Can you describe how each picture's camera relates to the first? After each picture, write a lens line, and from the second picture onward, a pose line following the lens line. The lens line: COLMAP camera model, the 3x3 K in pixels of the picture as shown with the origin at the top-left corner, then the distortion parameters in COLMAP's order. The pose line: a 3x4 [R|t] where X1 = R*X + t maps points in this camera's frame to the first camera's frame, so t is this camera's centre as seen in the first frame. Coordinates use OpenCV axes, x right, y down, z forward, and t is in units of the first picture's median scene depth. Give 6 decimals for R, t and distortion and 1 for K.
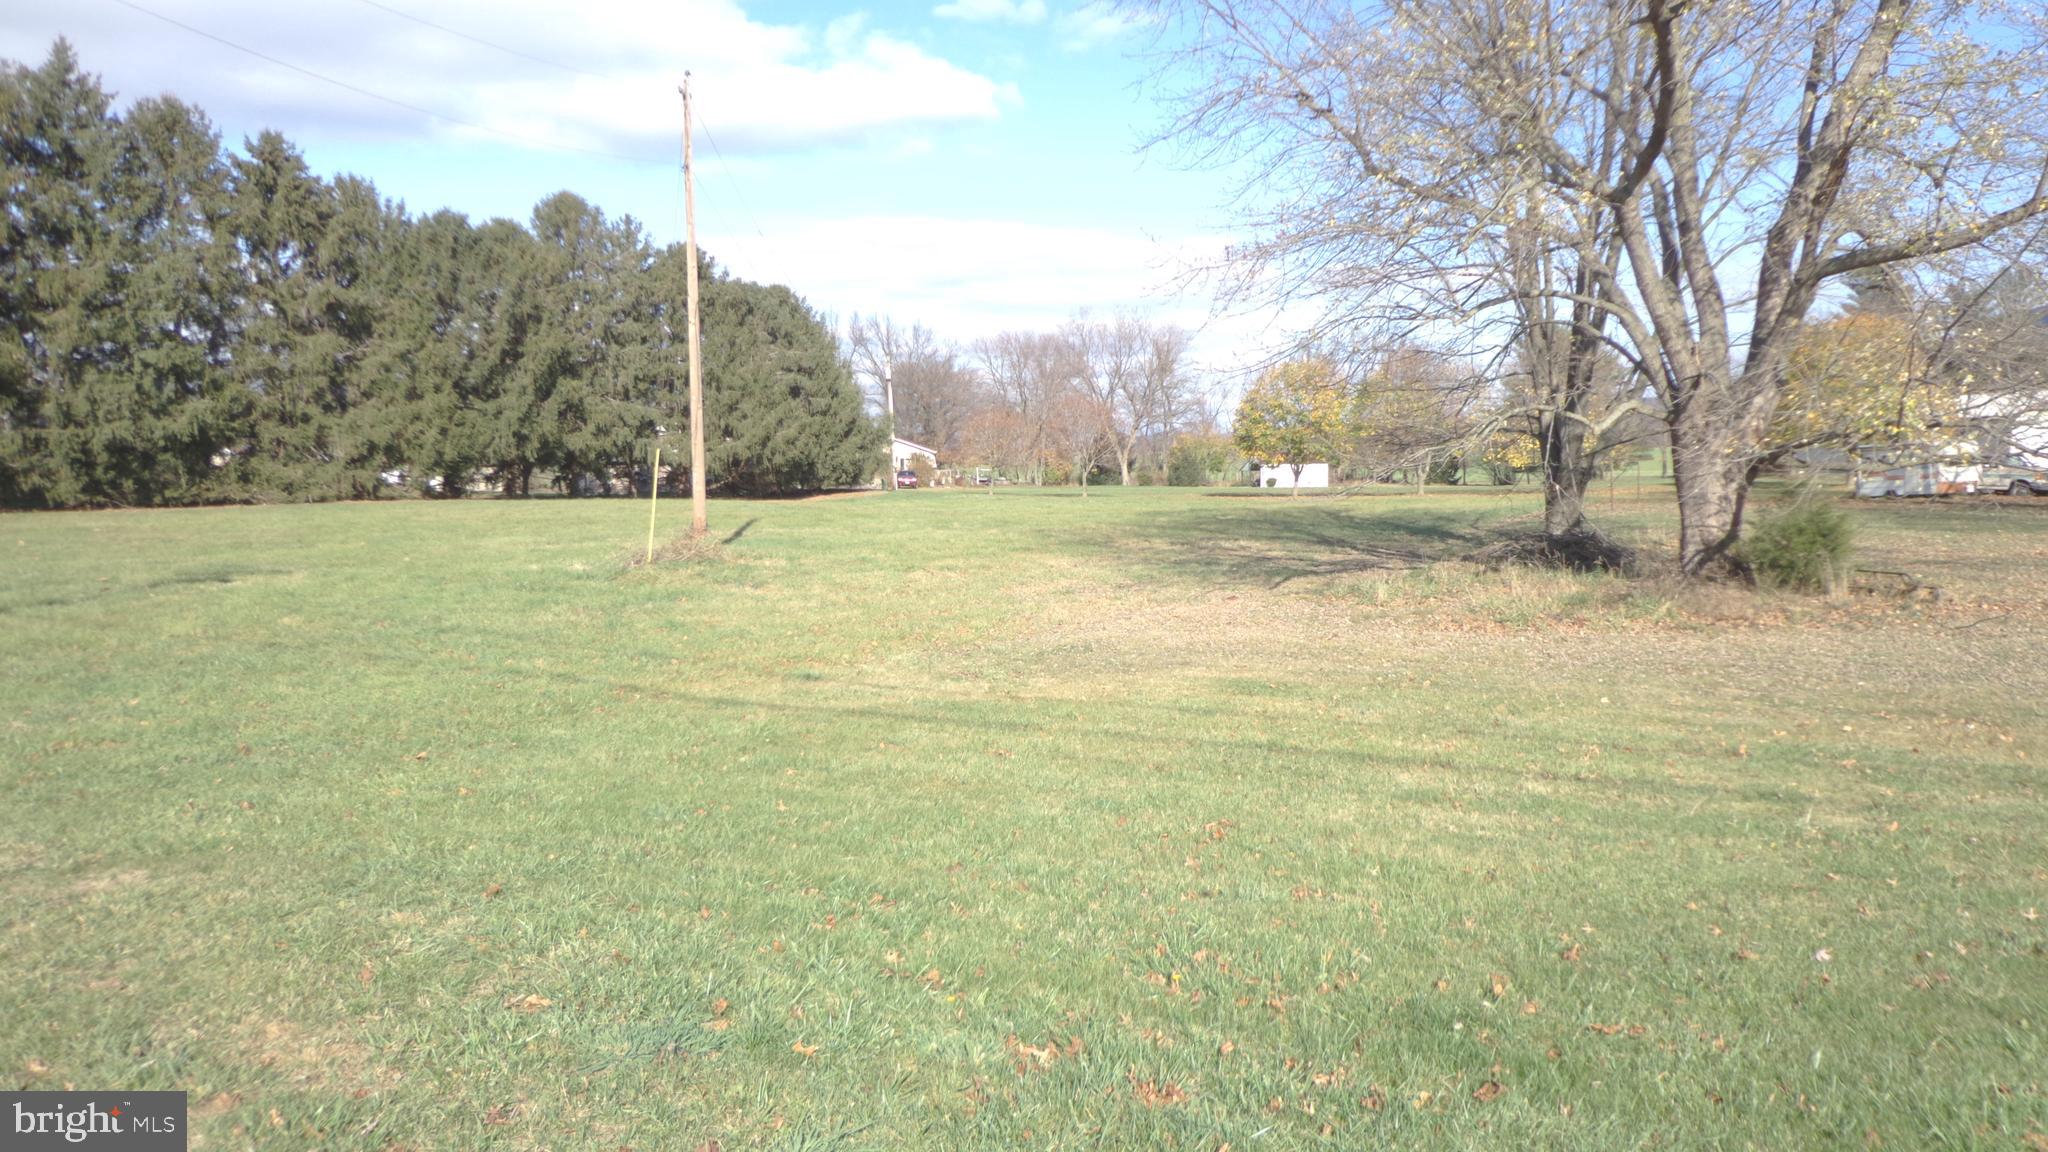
lens RADIAL K [[1510.0, 0, 1013.5], [0, 1510.0, 570.2], [0, 0, 1]] dist [0.003053, -0.000952]
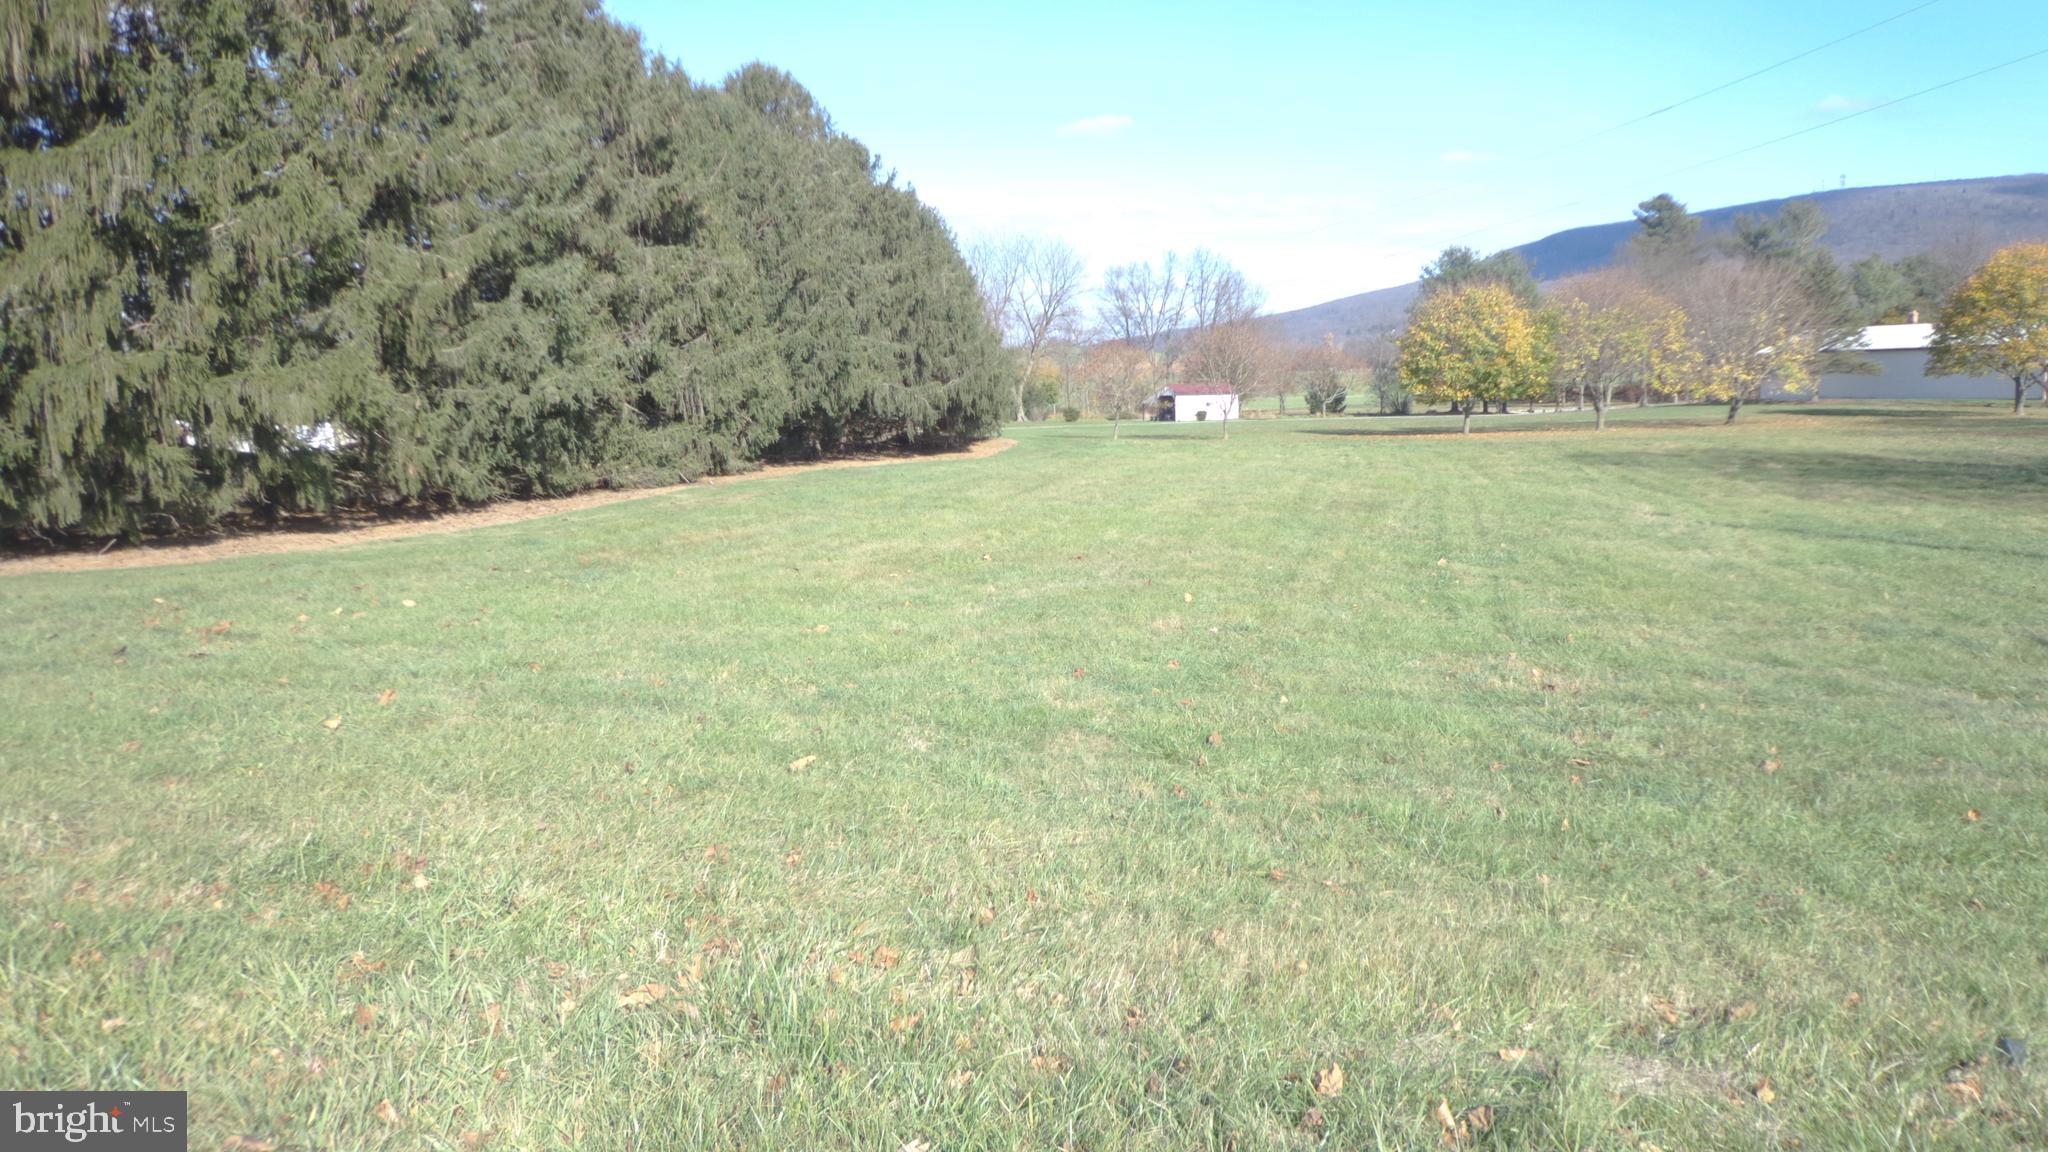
lens RADIAL K [[1510.0, 0, 1029.8], [0, 1510.0, 574.1], [0, 0, 1]] dist [0.003053, -0.000952]
pose [[0.963156, -0.047071, 0.264792, -0.398025], [0.033801, 0.997944, 0.054452, -0.027906], [-0.266810, -0.043496, 0.962767, 0.214825]]
